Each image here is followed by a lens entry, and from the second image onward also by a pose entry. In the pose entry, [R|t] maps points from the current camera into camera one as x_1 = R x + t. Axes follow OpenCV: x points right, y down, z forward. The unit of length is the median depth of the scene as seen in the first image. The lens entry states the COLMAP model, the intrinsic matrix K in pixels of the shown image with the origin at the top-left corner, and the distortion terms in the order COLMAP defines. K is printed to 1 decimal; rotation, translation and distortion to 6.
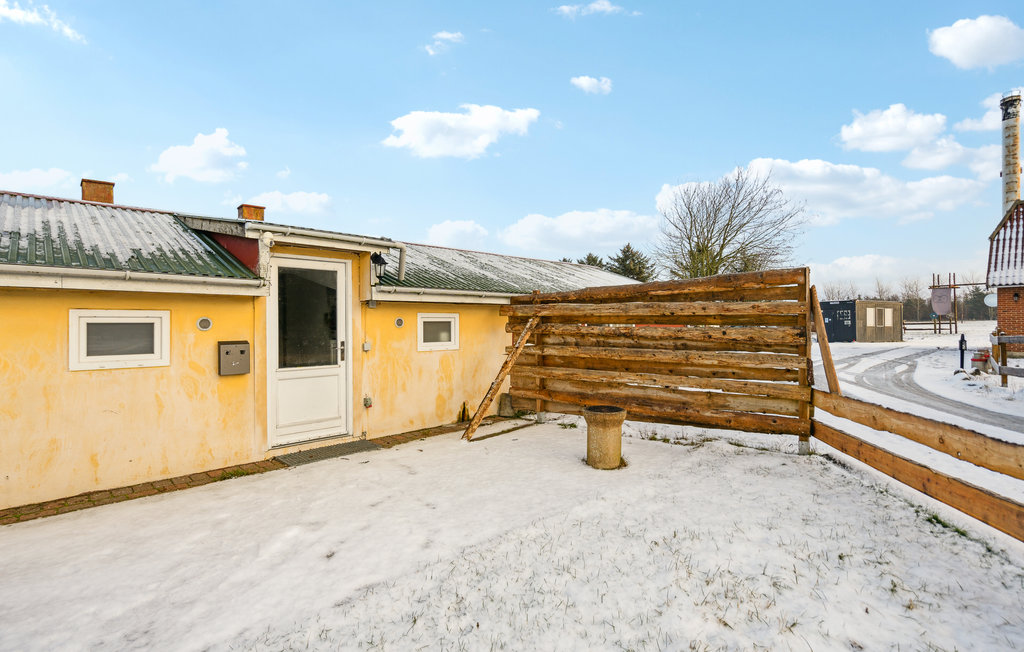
lens RADIAL K [[481.7, 0, 508.2], [0, 481.7, 321.6], [0, 0, 1]] dist [-0.008714, 0.002518]
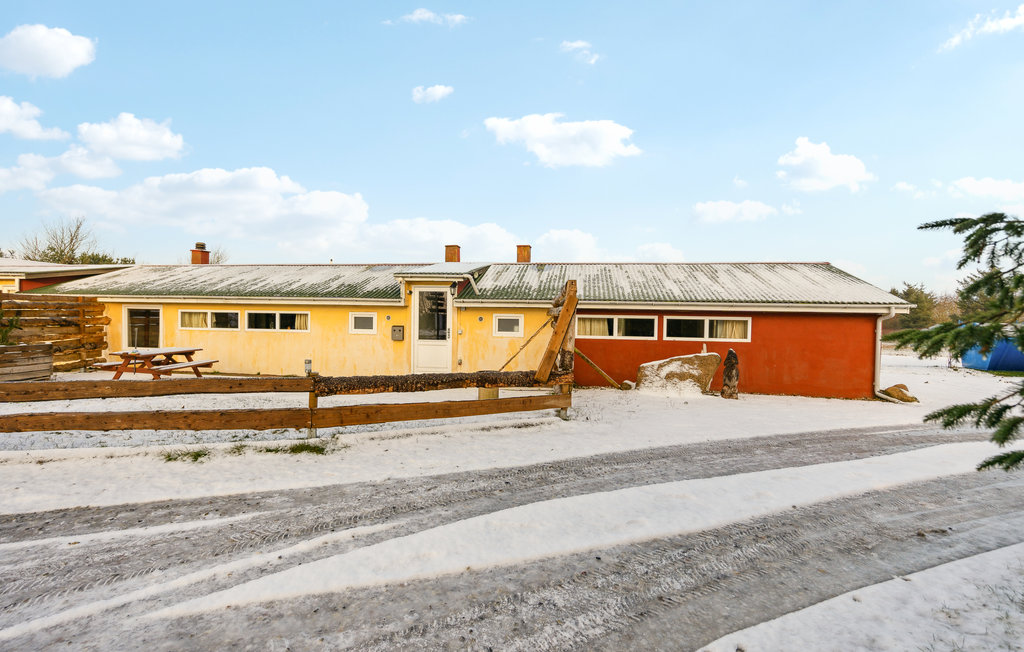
lens RADIAL K [[481.7, 0, 516.4], [0, 481.7, 323.8], [0, 0, 1]] dist [-0.008714, 0.002518]
pose [[0.606647, 0.027105, -0.794509, 1.376074], [-0.016396, 0.999633, 0.021584, -0.023050], [0.794802, -0.000067, 0.606868, 0.049812]]
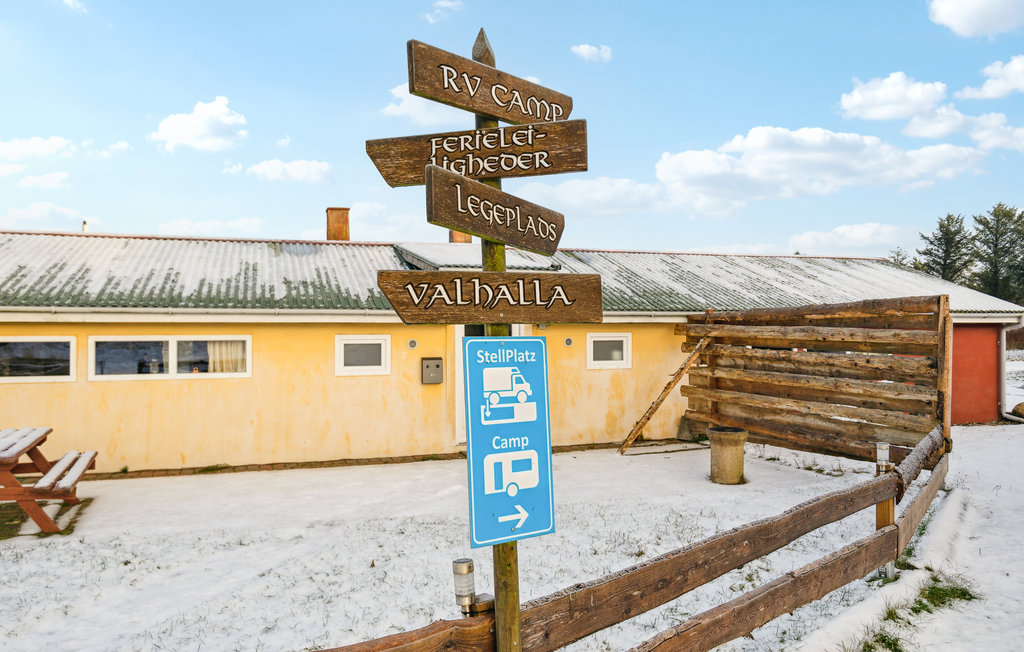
lens RADIAL K [[726.9, 0, 505.2], [0, 726.9, 323.4], [0, 0, 1]] dist [-0.009225, -0.003634]
pose [[0.896253, 0.004312, -0.443523, 0.407436], [-0.001662, 0.999978, 0.006362, -0.055229], [0.443541, -0.004965, 0.896240, -0.573644]]
